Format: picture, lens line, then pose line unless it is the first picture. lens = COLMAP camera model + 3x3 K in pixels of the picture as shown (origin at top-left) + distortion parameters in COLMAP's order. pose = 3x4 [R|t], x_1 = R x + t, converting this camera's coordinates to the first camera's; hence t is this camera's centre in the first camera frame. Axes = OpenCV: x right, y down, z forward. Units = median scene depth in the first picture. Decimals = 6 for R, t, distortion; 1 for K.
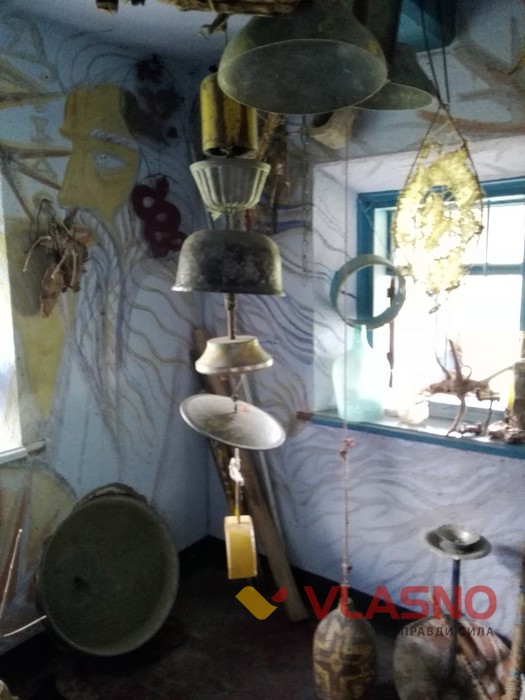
lens RADIAL K [[554.3, 0, 241.4], [0, 554.3, 339.8], [0, 0, 1]] dist [0.062894, -0.043447]
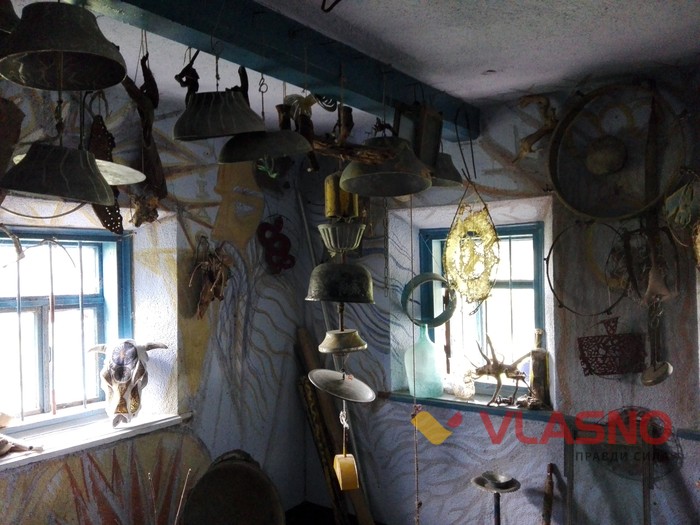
lens RADIAL K [[554.3, 0, 352.7], [0, 554.3, 260.6], [0, 0, 1]] dist [0.062894, -0.043447]
pose [[0.997021, 0.006501, 0.076854, -0.072999], [0.005129, 0.988646, -0.150176, 0.024653], [-0.076958, 0.150123, 0.985668, -0.389257]]
